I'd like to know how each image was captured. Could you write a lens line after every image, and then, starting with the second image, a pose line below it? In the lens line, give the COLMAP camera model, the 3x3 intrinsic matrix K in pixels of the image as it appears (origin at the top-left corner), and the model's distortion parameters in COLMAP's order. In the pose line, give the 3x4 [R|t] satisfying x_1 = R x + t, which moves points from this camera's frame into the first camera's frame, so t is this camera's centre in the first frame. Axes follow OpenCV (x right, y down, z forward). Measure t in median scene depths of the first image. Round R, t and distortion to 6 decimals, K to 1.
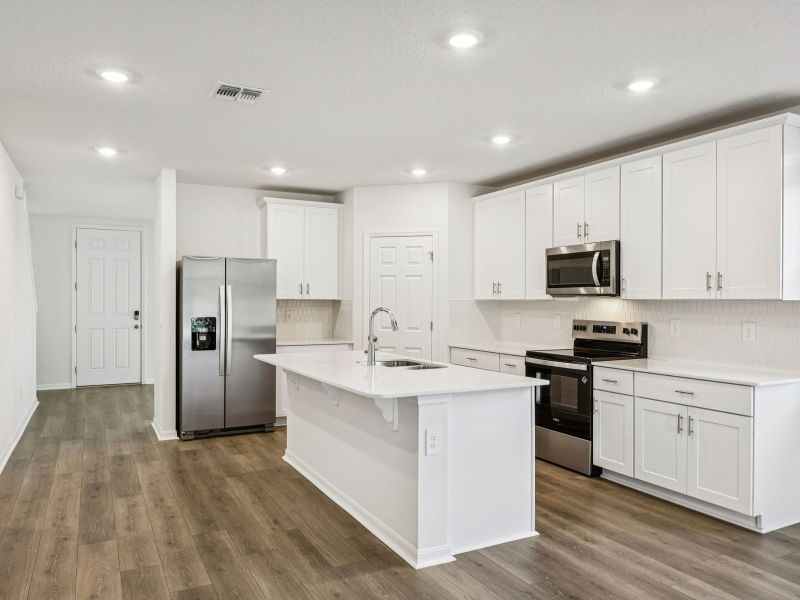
lens RADIAL K [[596.6, 0, 400.0], [0, 596.6, 300.0], [0, 0, 1]] dist [0.031829, -0.000428]
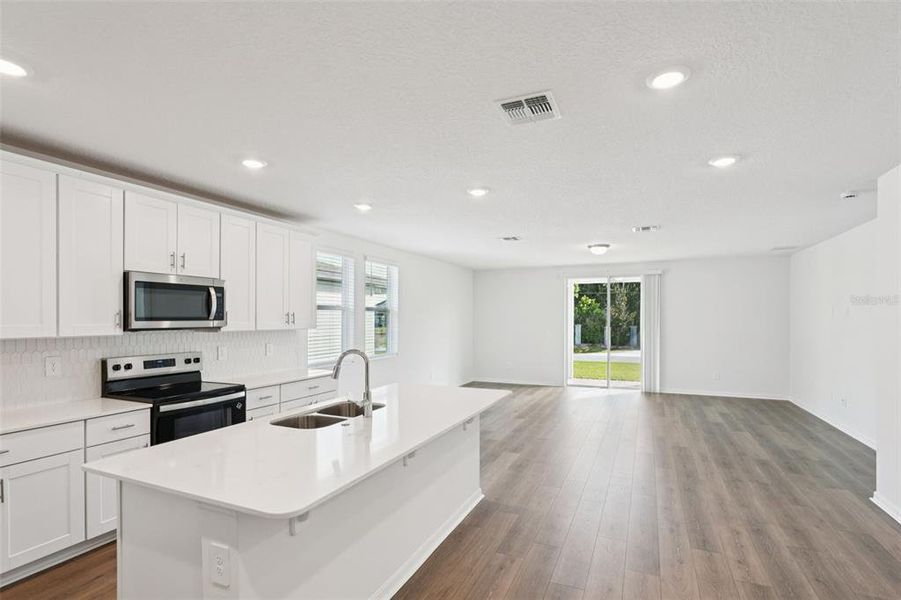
lens RADIAL K [[420.8, 0, 460.0], [0, 420.8, 320.5], [0, 0, 1]] dist [-0.001343, 0.000021]
pose [[-0.621761, 0.003773, 0.783198, -0.471324], [0.015835, 0.999845, 0.007754, -0.018378], [-0.783047, 0.017223, -0.621724, 1.005468]]
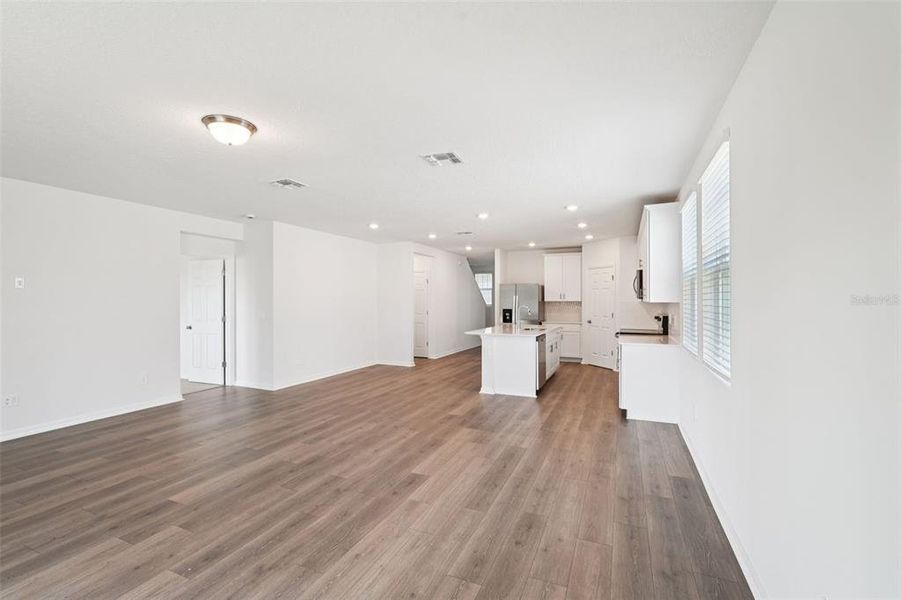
lens RADIAL K [[391.7, 0, 446.9], [0, 391.7, 297.0], [0, 0, 1]] dist [-0.003913, 0.000185]
pose [[0.614862, -0.003608, -0.788627, 0.818613], [-0.012050, 0.999830, -0.013969, 0.009169], [0.788543, 0.018092, 0.614714, -0.166939]]
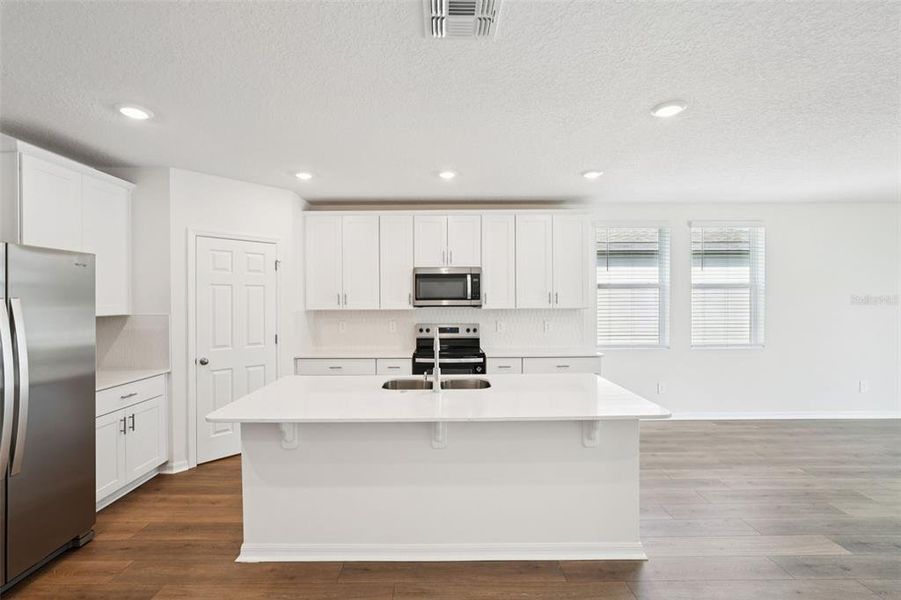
lens RADIAL K [[391.7, 0, 446.9], [0, 391.7, 297.0], [0, 0, 1]] dist [-0.003913, 0.000185]
pose [[0.459963, 0.018306, 0.887750, -0.442470], [0.014867, 0.999489, -0.028313, -0.002930], [-0.887814, 0.026222, 0.459455, 0.568302]]
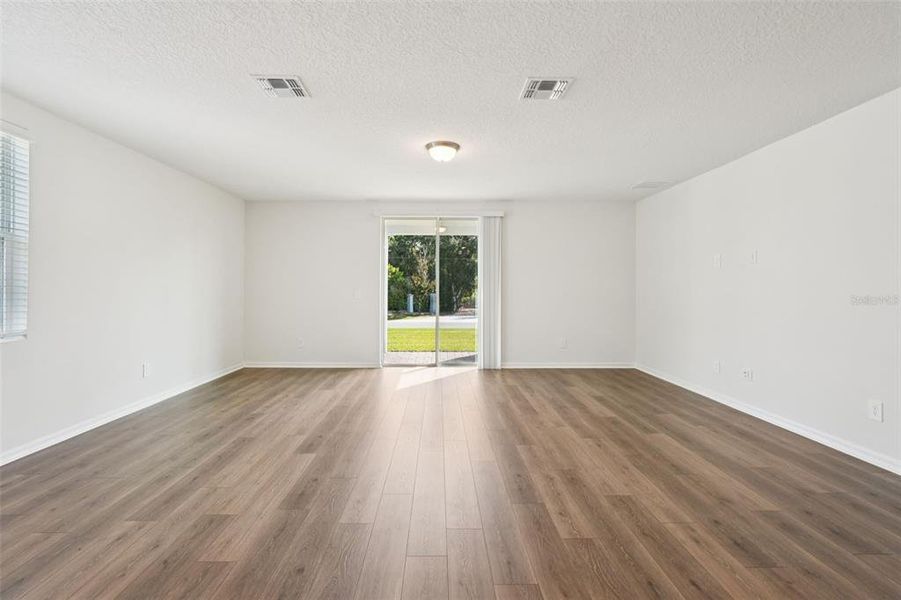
lens RADIAL K [[391.7, 0, 446.9], [0, 391.7, 297.0], [0, 0, 1]] dist [-0.003913, 0.000185]
pose [[-0.897149, -0.006215, 0.441684, -0.088237], [0.007970, 0.999510, 0.030253, 0.027769], [-0.441656, 0.030662, -0.896661, 0.564062]]
